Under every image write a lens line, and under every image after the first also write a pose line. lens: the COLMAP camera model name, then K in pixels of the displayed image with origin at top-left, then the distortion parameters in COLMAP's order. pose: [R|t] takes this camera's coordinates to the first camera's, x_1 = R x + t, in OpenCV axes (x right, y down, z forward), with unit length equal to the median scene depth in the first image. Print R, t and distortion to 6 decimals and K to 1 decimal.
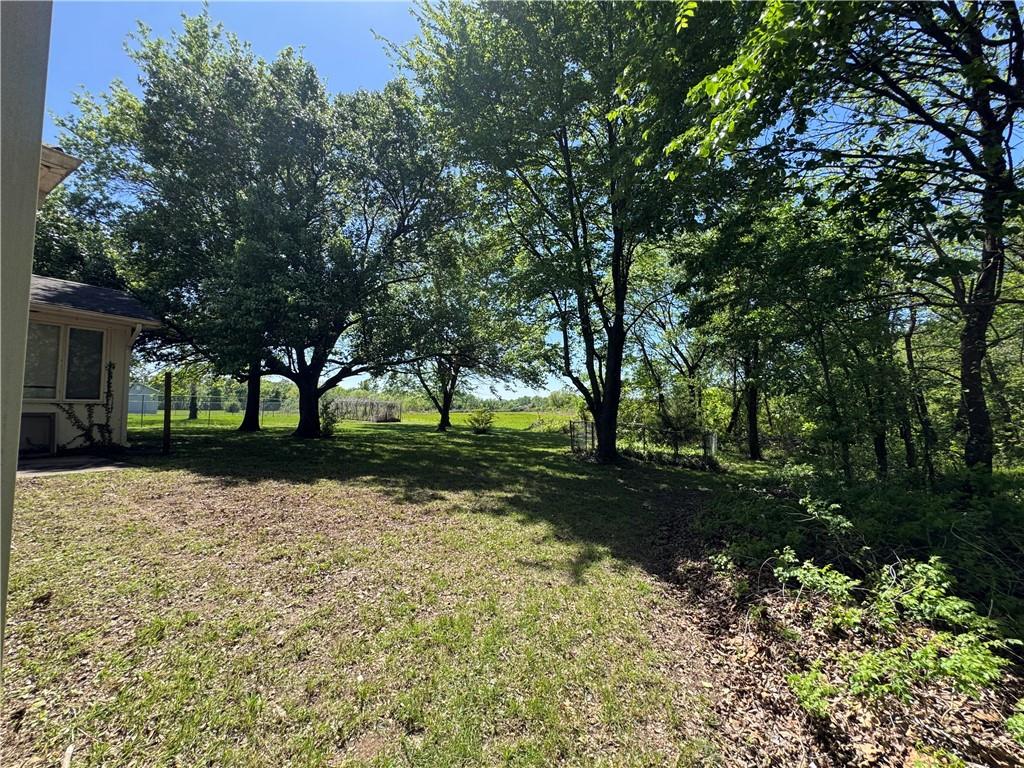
lens RADIAL K [[410.5, 0, 512.0], [0, 410.5, 384.0], [0, 0, 1]] dist [-0.003025, 0.000372]
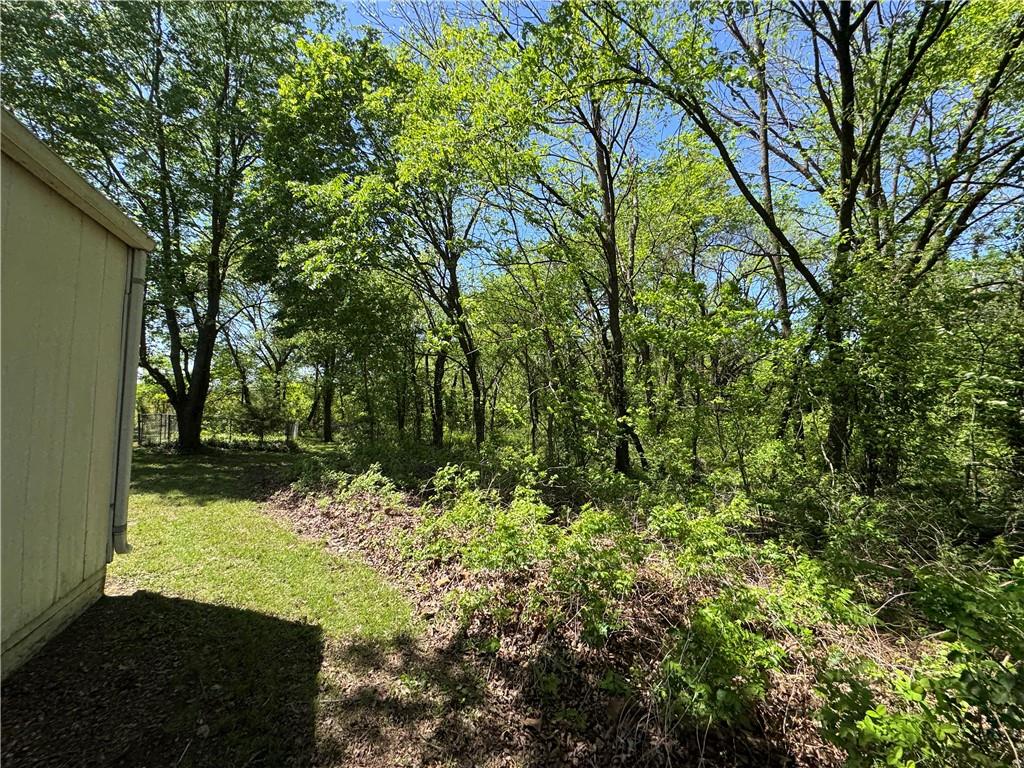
lens RADIAL K [[410.5, 0, 512.0], [0, 410.5, 384.0], [0, 0, 1]] dist [-0.003025, 0.000372]
pose [[0.590525, 0.040523, 0.806001, -0.126328], [-0.060640, 0.998143, -0.005755, -0.026958], [-0.804738, -0.045477, 0.591886, -0.256521]]
